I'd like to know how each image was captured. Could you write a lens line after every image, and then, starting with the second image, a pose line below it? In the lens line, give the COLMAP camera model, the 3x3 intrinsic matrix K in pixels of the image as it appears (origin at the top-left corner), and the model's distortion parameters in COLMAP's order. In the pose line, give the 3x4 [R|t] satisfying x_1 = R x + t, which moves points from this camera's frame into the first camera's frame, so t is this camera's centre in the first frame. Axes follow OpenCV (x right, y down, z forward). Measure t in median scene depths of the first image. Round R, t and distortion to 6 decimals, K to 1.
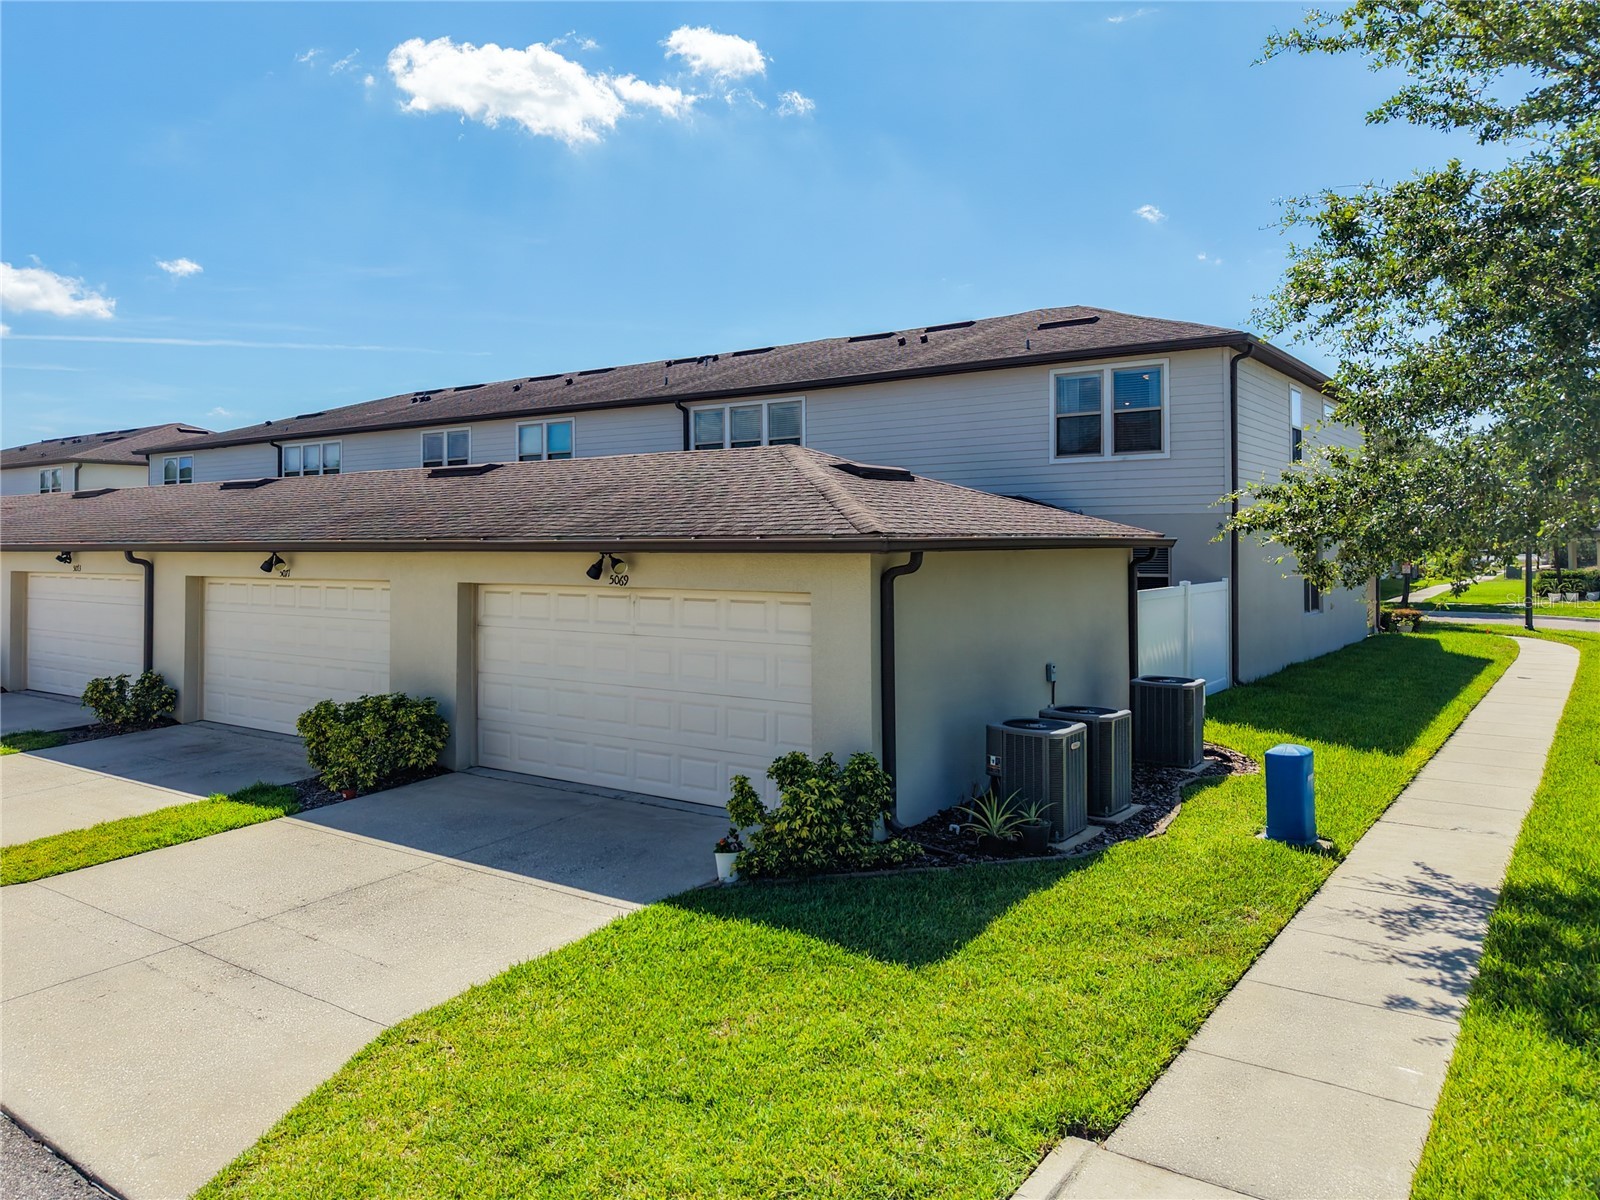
lens RADIAL K [[1113.6, 0, 816.1], [0, 1113.6, 598.4], [0, 0, 1]] dist [-0.006157, -0.003546]
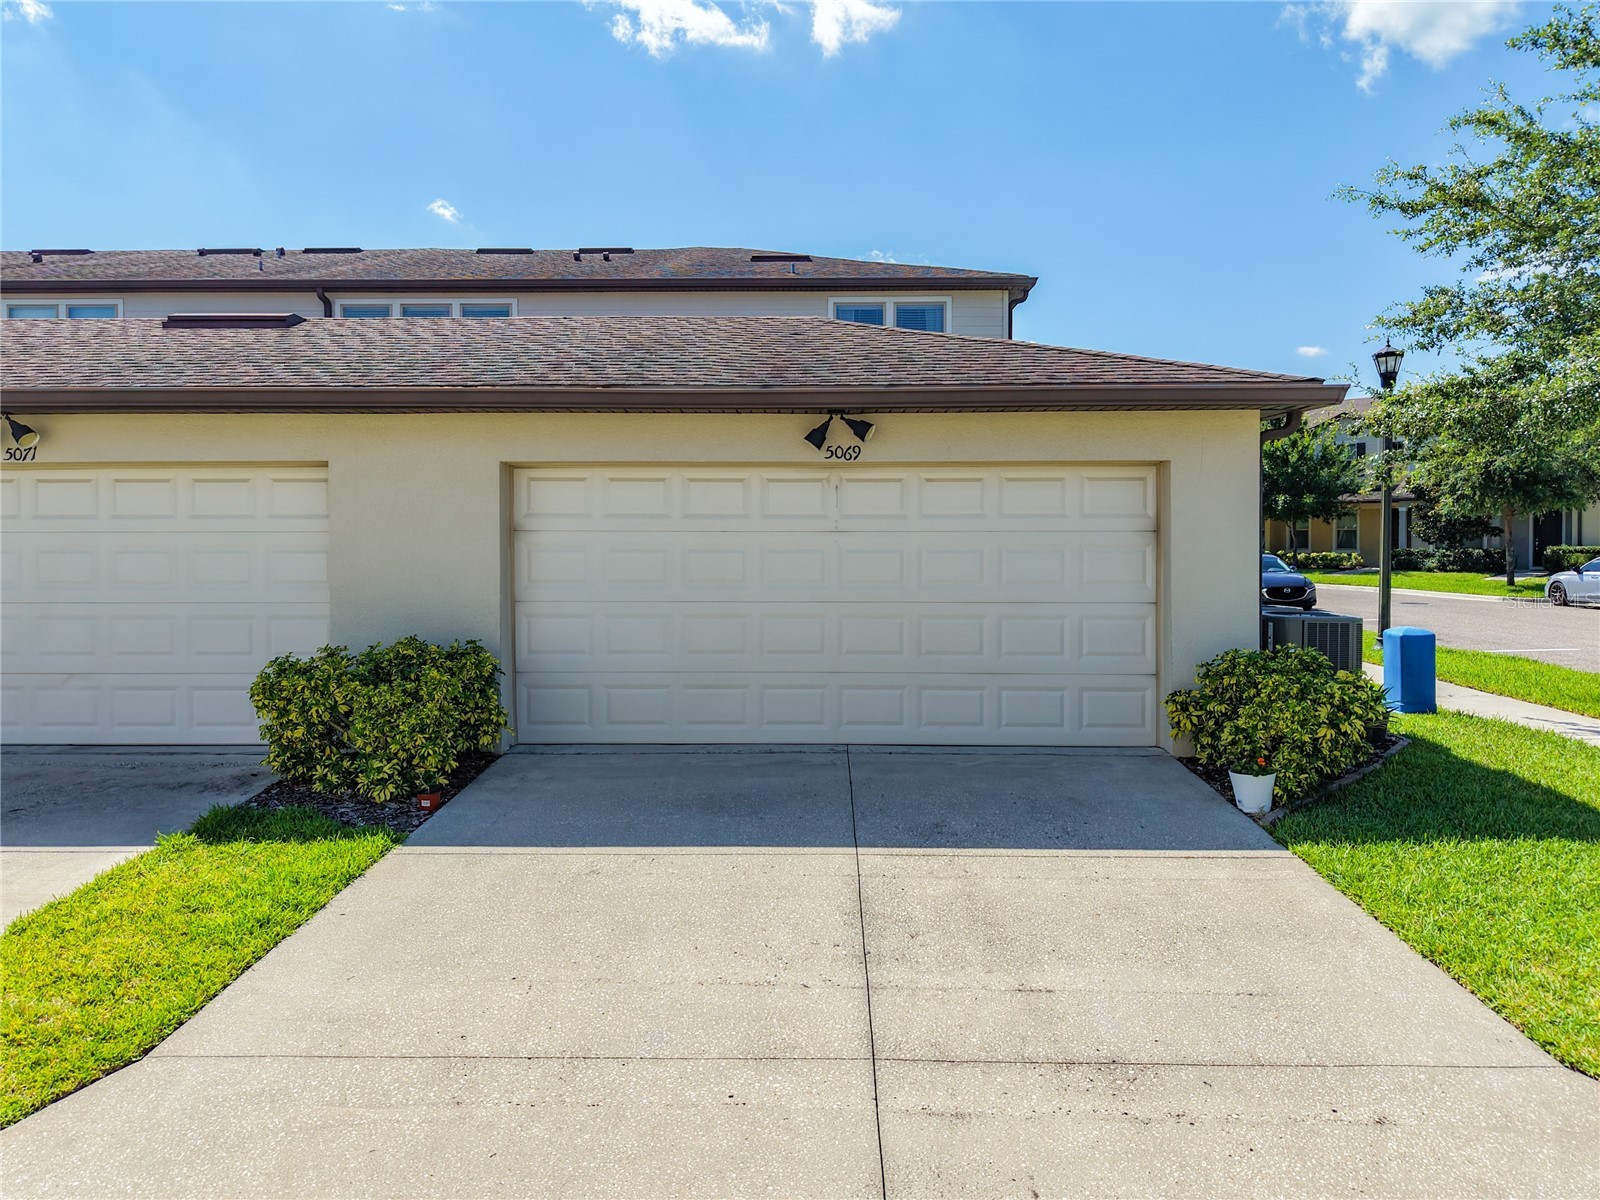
lens RADIAL K [[1075.8, 0, 798.5], [0, 1075.8, 613.6], [0, 0, 1]] dist [0.013718, 0.000459]
pose [[0.829891, -0.038076, 0.556625, -0.573598], [0.024966, 0.999204, 0.031128, 0.063164], [-0.557367, -0.011936, 0.830181, 0.411894]]
